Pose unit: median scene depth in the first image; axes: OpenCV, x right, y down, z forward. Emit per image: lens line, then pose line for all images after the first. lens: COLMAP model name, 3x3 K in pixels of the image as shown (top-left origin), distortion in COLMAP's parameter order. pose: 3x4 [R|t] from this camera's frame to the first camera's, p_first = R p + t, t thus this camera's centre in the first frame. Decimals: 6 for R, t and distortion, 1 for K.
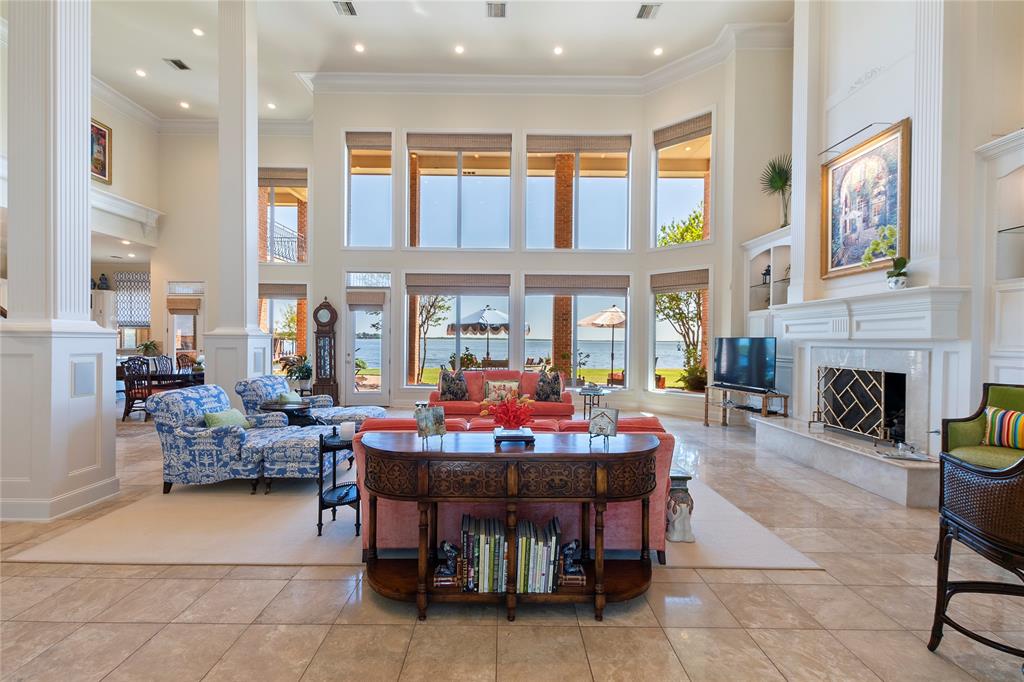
lens RADIAL K [[447.9, 0, 509.8], [0, 447.9, 344.3], [0, 0, 1]] dist [-0.002396, -0.000017]
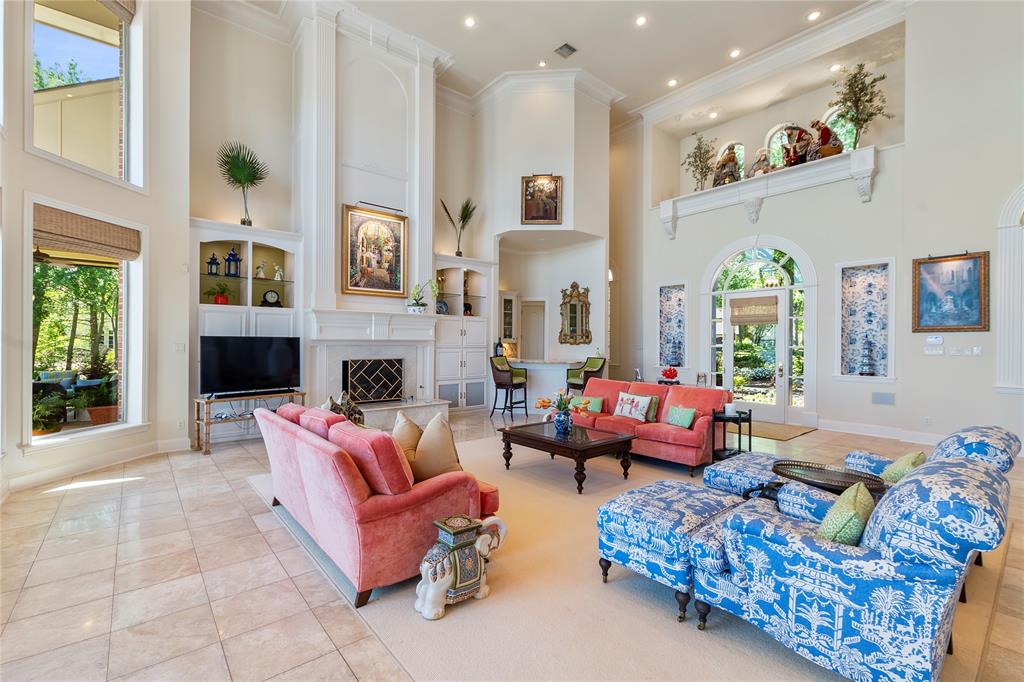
lens RADIAL K [[447.9, 0, 505.7], [0, 447.9, 345.4], [0, 0, 1]] dist [-0.002396, -0.000017]
pose [[-0.637274, -0.014874, 0.770493, -0.654547], [-0.002541, 0.999849, 0.017200, -0.018135], [-0.770633, 0.009004, -0.637216, 1.586351]]
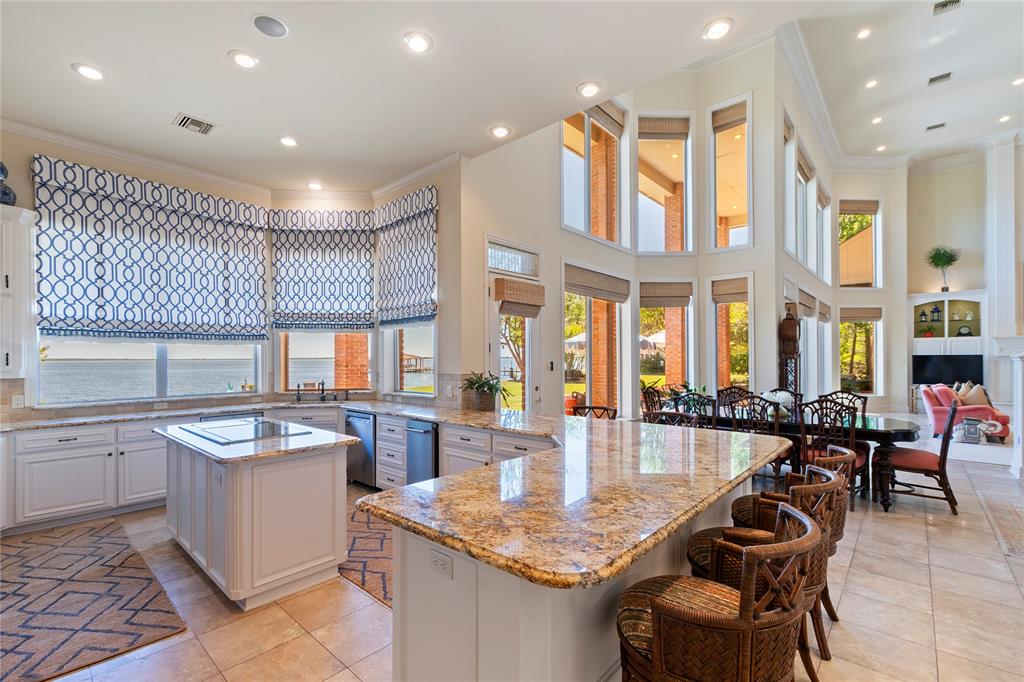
lens RADIAL K [[447.9, 0, 489.5], [0, 447.9, 354.5], [0, 0, 1]] dist [-0.002396, -0.000017]
pose [[0.689532, -0.004913, 0.724238, -2.354658], [0.013287, 0.999895, -0.005868, -0.036958], [-0.724133, 0.013669, 0.689525, 1.453700]]
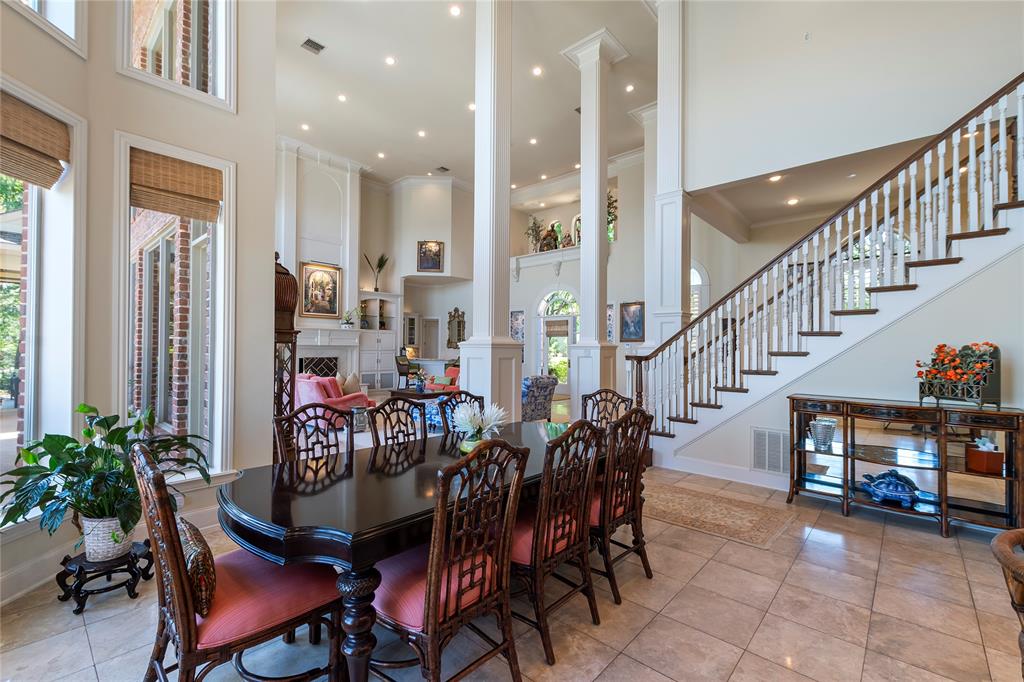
lens RADIAL K [[447.9, 0, 510.8], [0, 447.9, 345.0], [0, 0, 1]] dist [-0.002396, -0.000017]
pose [[-0.743059, -0.006023, 0.669199, -1.574133], [-0.005525, 0.999981, 0.002865, -0.023608], [-0.669203, -0.001569, -0.743078, 2.060186]]
